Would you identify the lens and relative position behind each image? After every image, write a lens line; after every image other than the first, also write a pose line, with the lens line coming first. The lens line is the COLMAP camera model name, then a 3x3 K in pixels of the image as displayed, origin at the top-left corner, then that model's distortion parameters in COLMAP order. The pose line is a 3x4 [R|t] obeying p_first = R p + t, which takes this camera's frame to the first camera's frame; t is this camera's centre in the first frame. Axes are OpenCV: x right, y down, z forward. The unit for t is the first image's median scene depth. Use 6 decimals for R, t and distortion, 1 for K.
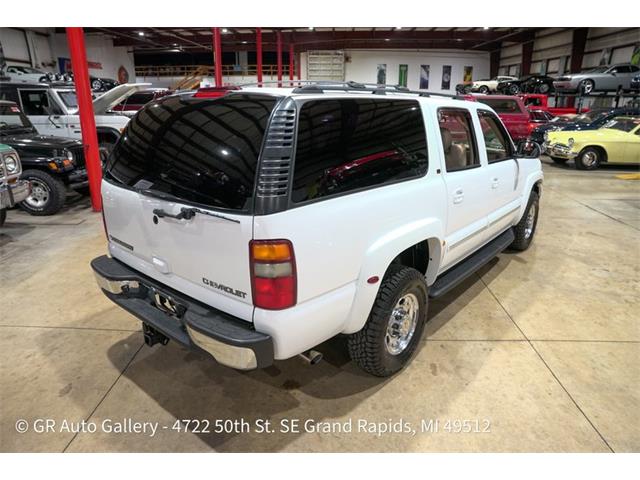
lens RADIAL K [[438.8, 0, 321.5], [0, 438.8, 238.0], [0, 0, 1]] dist [-0.145742, 0.115862]
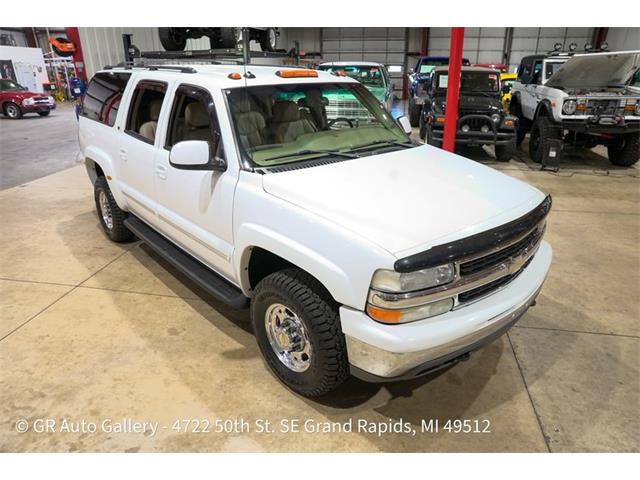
lens RADIAL K [[438.8, 0, 321.5], [0, 438.8, 238.0], [0, 0, 1]] dist [-0.145742, 0.115862]
pose [[-0.144908, 0.368805, -0.918142, 0.948949], [-0.305676, 0.865857, 0.396047, -0.359634], [0.941044, 0.338044, -0.012735, 1.082448]]
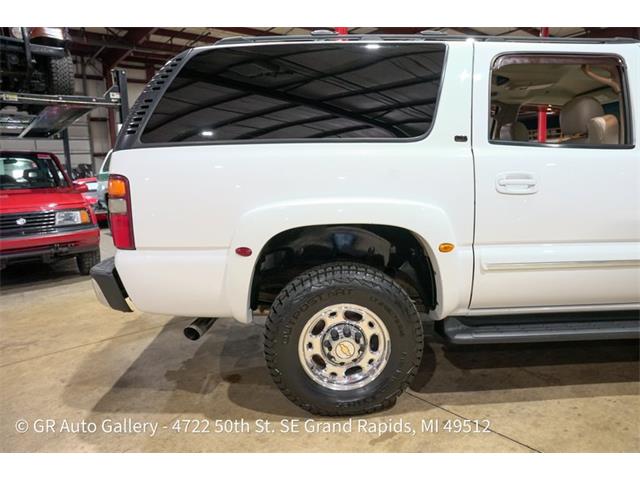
lens RADIAL K [[438.8, 0, 321.5], [0, 438.8, 238.0], [0, 0, 1]] dist [-0.145742, 0.115862]
pose [[0.667714, 0.091260, -0.738803, 0.387918], [-0.199075, 0.978201, -0.059088, 0.044679], [0.717305, 0.186531, 0.671326, 0.282616]]
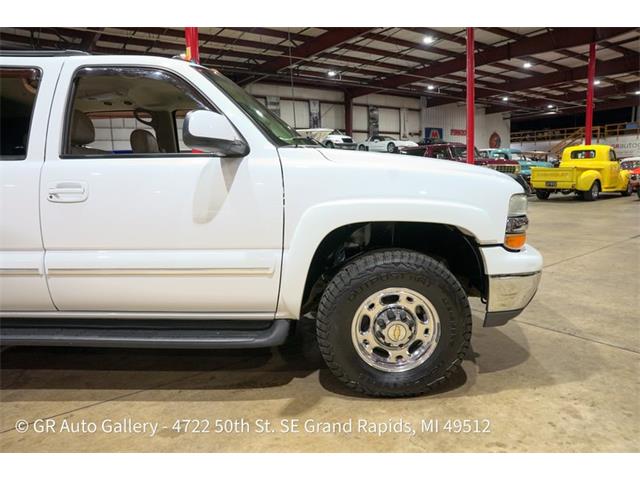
lens RADIAL K [[438.8, 0, 321.5], [0, 438.8, 238.0], [0, 0, 1]] dist [-0.145742, 0.115862]
pose [[0.618369, 0.088917, -0.780842, 0.803664], [-0.212014, 0.975614, -0.056803, -0.089549], [0.756750, 0.200675, 0.622141, 0.740041]]
